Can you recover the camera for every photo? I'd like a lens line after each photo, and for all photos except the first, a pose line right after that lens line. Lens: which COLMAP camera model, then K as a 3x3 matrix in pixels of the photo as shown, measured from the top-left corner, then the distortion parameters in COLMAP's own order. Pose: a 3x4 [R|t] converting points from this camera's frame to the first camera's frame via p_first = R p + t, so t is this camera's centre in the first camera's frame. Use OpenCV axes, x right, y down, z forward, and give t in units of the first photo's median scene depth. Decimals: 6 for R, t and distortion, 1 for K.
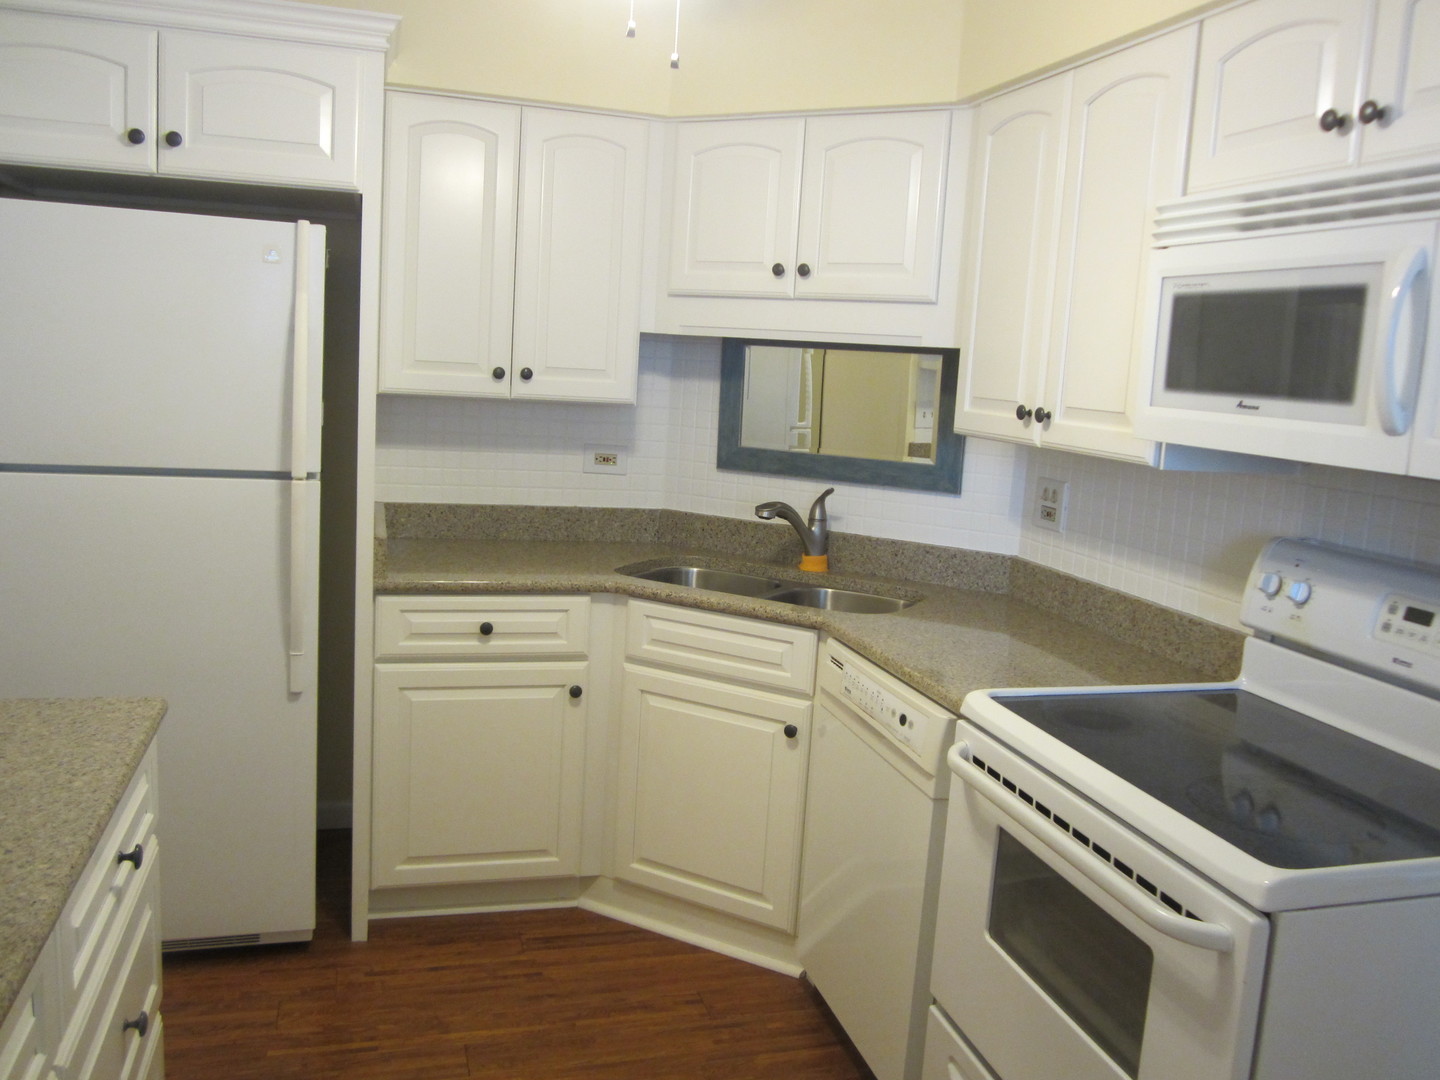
lens RADIAL K [[1184.6, 0, 720.0], [0, 1184.6, 540.0], [0, 0, 1]] dist [-0.035363, -0.006799]
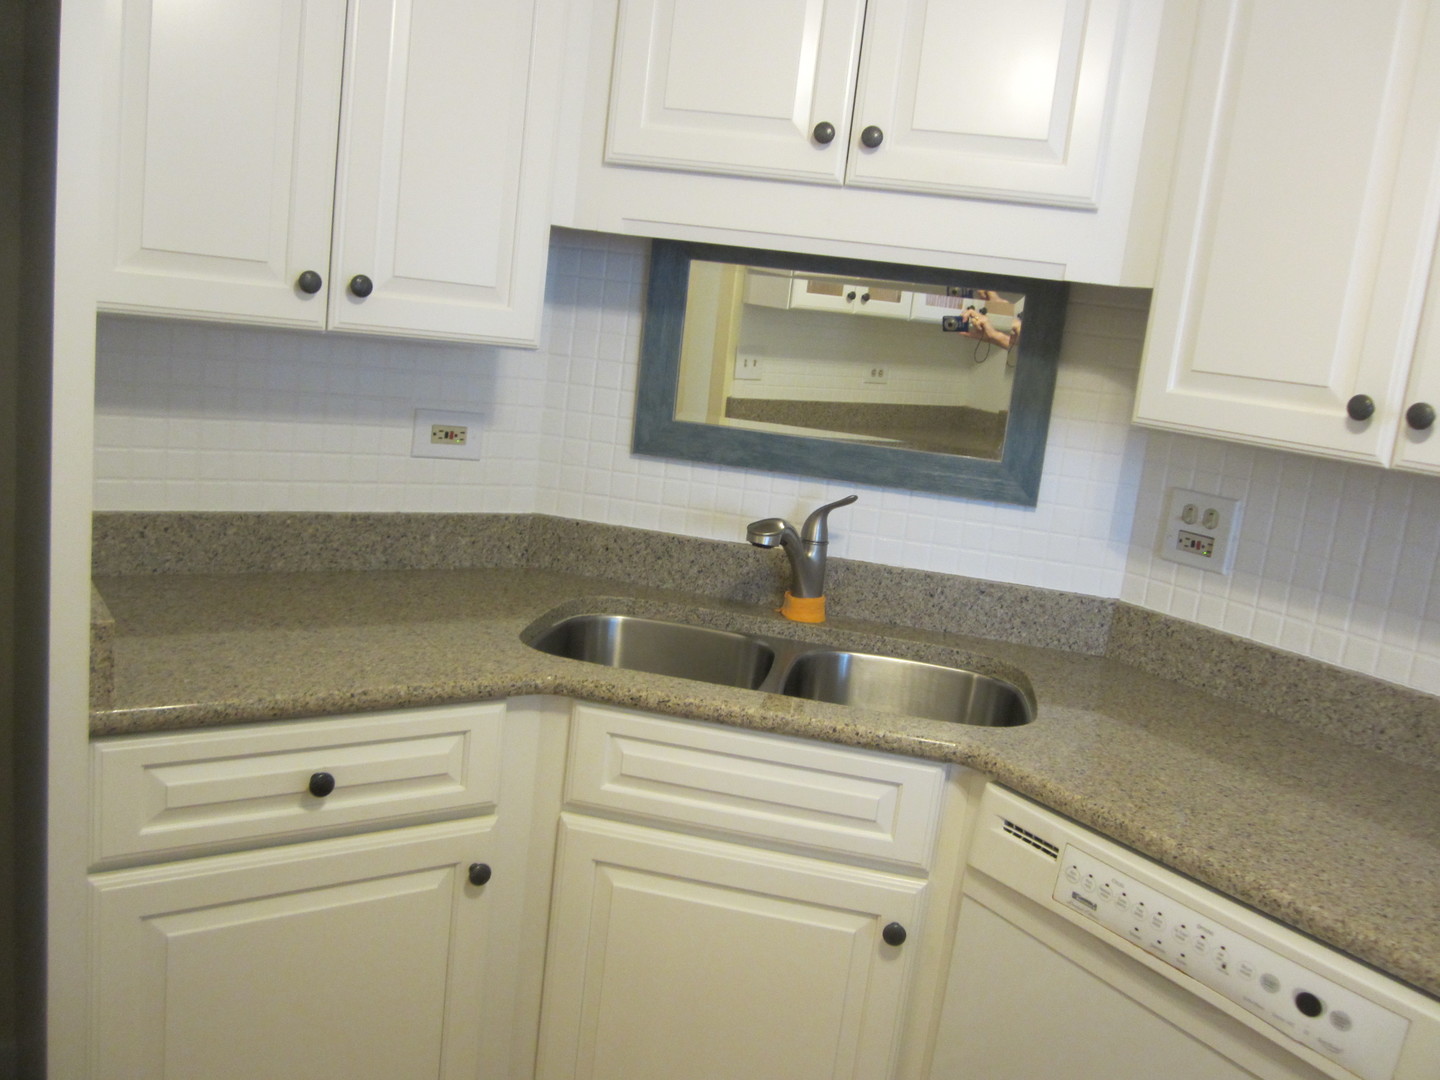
lens RADIAL K [[1184.6, 0, 720.0], [0, 1184.6, 540.0], [0, 0, 1]] dist [-0.035363, -0.006799]
pose [[0.947249, -0.009757, 0.320350, -0.179124], [-0.009057, 0.998322, 0.057188, -0.056316], [-0.320371, -0.057072, 0.945571, 0.425383]]
